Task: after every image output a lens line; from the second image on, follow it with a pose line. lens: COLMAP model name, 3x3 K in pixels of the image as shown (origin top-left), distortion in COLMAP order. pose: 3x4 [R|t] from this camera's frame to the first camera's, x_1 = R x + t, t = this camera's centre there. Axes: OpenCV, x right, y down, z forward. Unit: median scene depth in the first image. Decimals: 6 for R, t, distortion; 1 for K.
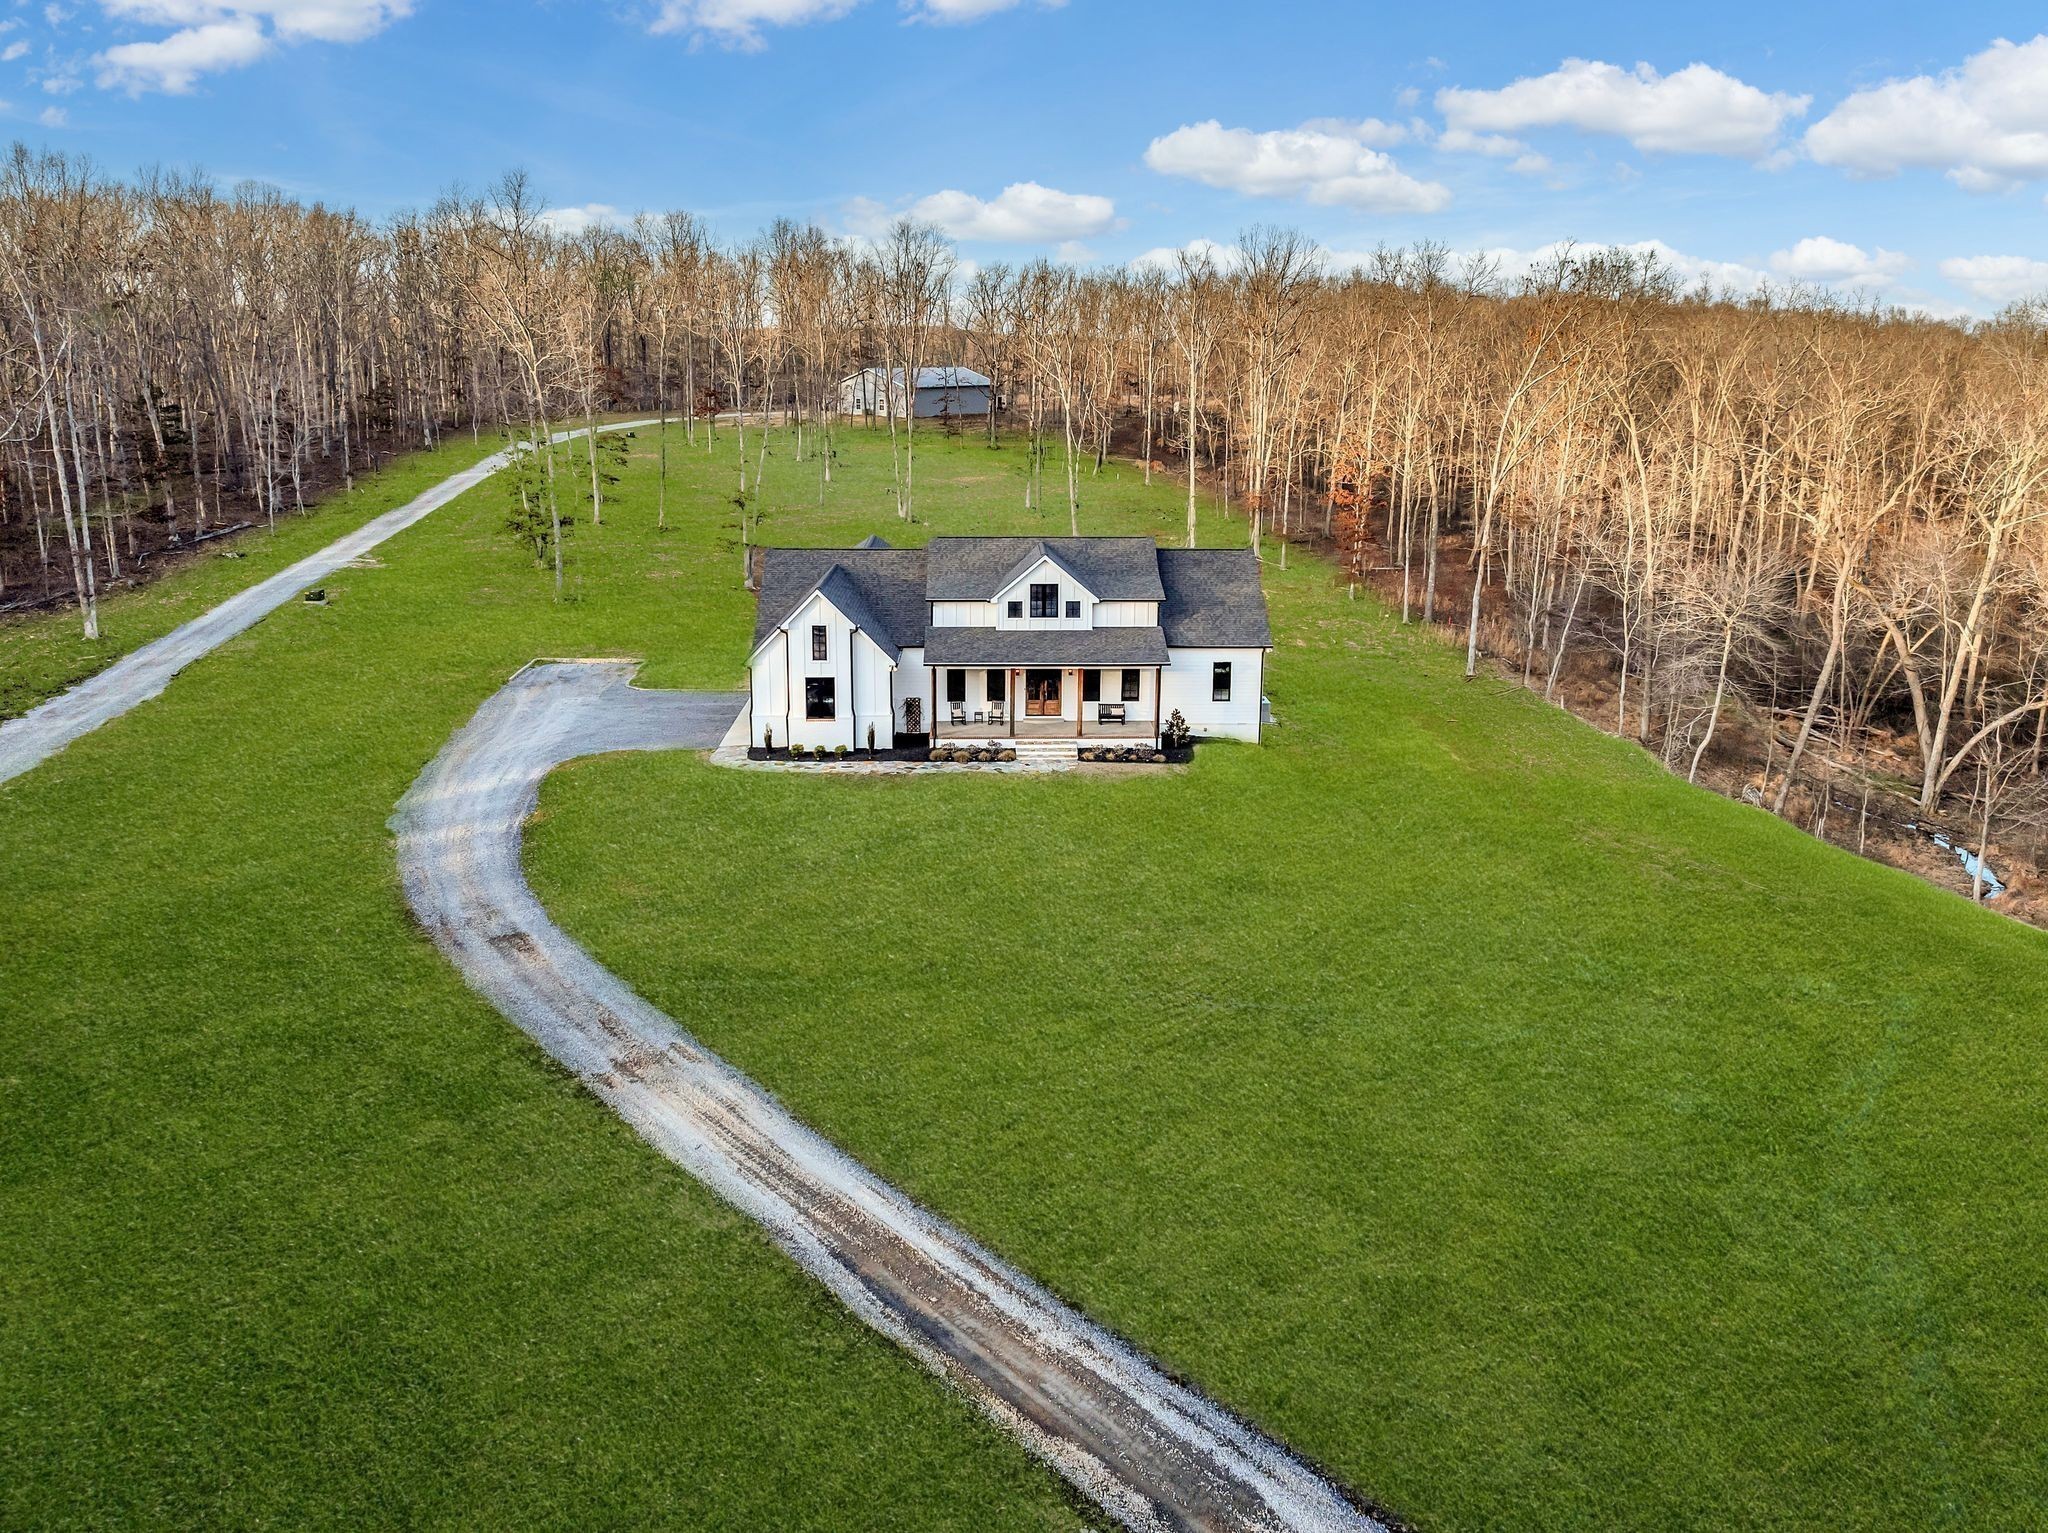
lens RADIAL K [[1478.1, 0, 1024.0], [0, 1478.1, 766.5], [0, 0, 1]] dist [-0.030247, -0.002013]
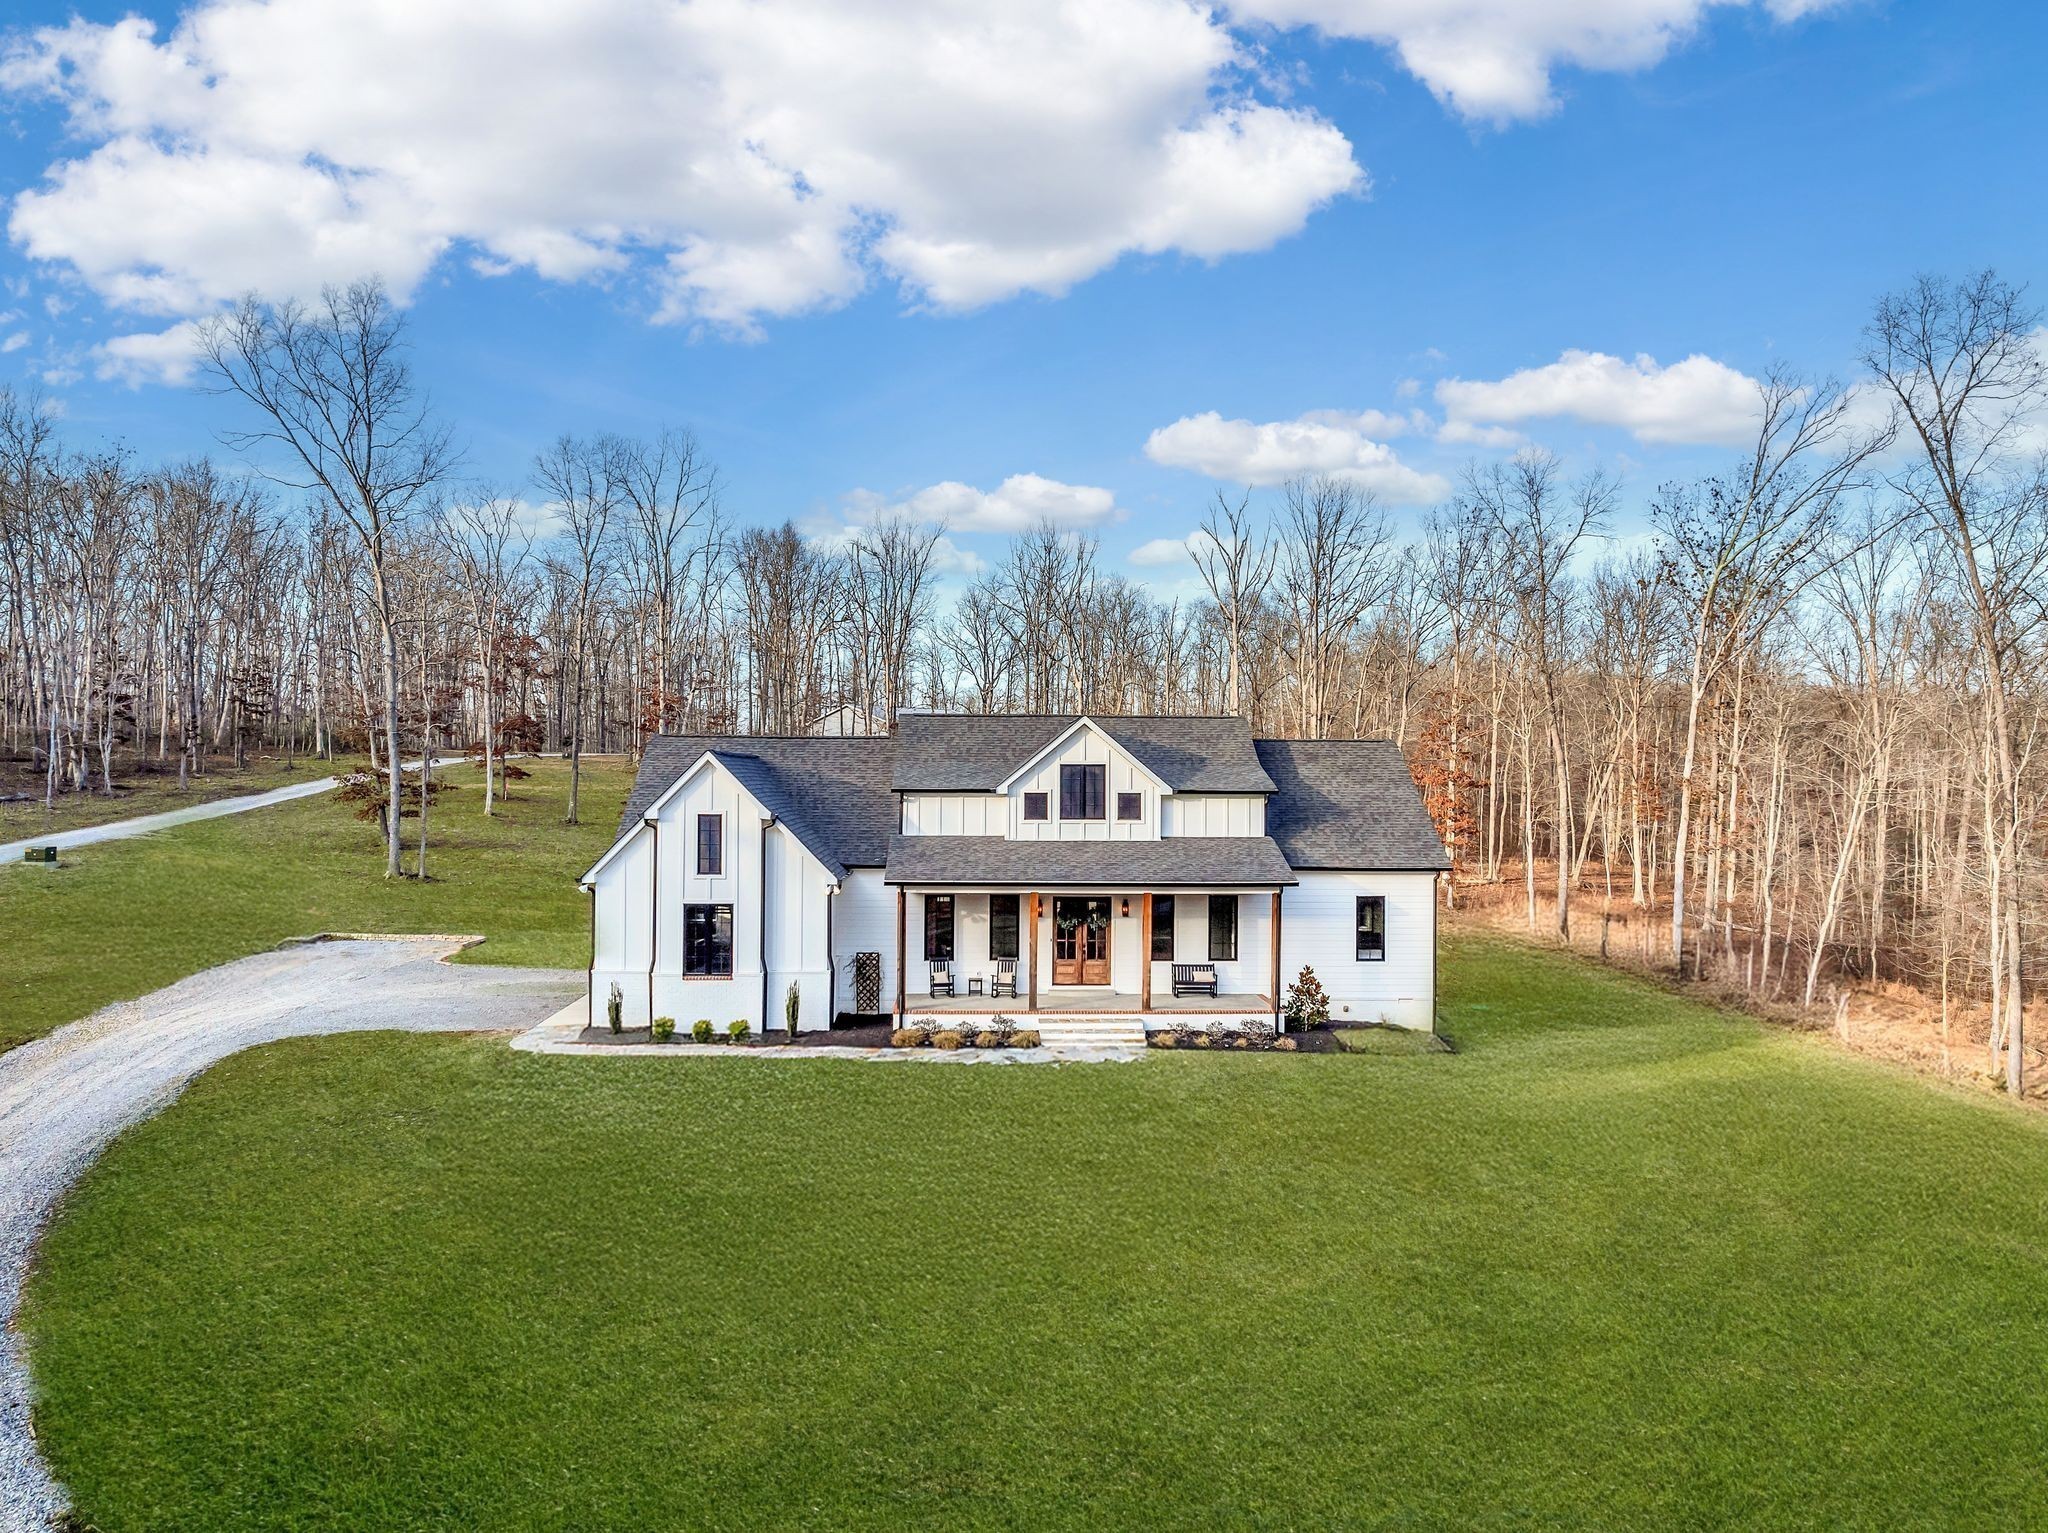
lens RADIAL K [[1478.1, 0, 1024.0], [0, 1478.1, 766.5], [0, 0, 1]] dist [-0.030247, -0.002013]
pose [[0.999948, 0.001703, 0.010029, -0.017406], [0.001104, 0.961918, -0.273338, 0.046890], [-0.010113, 0.273335, 0.961866, 0.401818]]
